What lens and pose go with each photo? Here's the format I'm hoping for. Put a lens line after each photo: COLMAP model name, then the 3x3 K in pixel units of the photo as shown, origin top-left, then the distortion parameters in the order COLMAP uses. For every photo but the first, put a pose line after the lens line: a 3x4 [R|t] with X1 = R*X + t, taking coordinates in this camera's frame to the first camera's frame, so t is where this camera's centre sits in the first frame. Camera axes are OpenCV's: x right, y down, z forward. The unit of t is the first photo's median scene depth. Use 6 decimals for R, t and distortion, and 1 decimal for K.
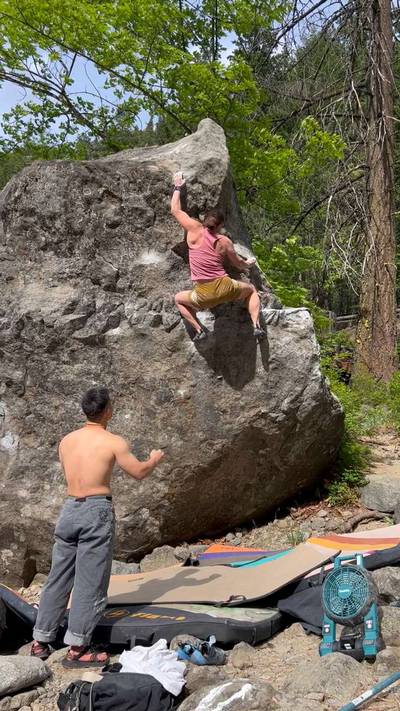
lens RADIAL K [[608.4, 0, 199.9], [0, 608.4, 353.8], [0, 0, 1]] dist [0.140173, -0.270248]
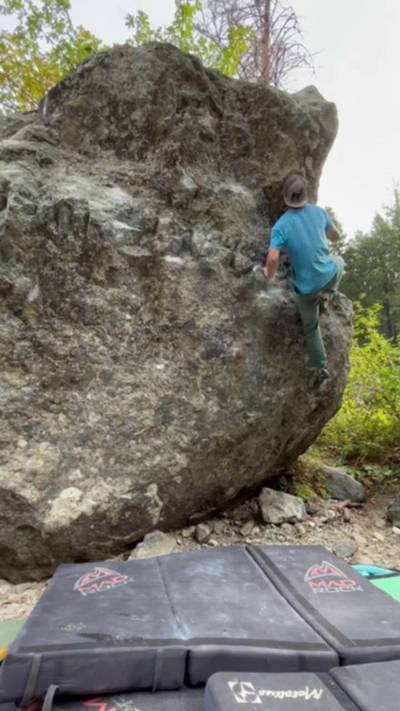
lens RADIAL K [[334.6, 0, 201.9], [0, 334.6, 358.1], [0, 0, 1]] dist [-0.001050, 0.001351]
pose [[0.901406, 0.218315, 0.373906, -0.243427], [-0.164116, 0.971412, -0.171537, 0.162329], [-0.400666, 0.093260, 0.911465, 0.580261]]
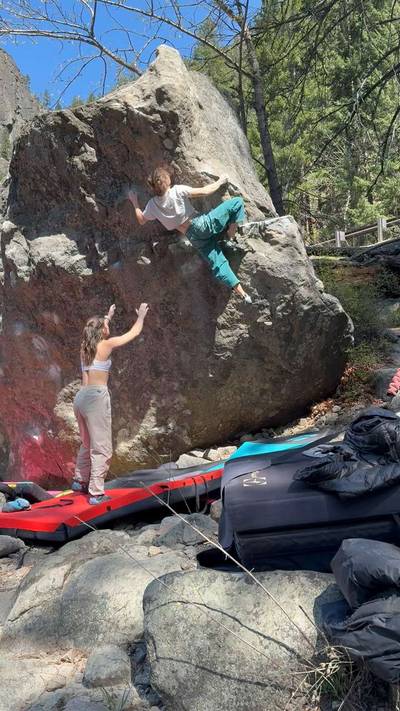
lens RADIAL K [[600.1, 0, 200.0], [0, 600.1, 355.5], [0, 0, 1]] dist [0.193508, -0.408352]
pose [[0.969362, -0.107765, -0.220733, 0.230382], [0.135173, 0.984352, 0.113048, 0.020648], [0.205096, -0.139422, 0.968761, -0.050319]]
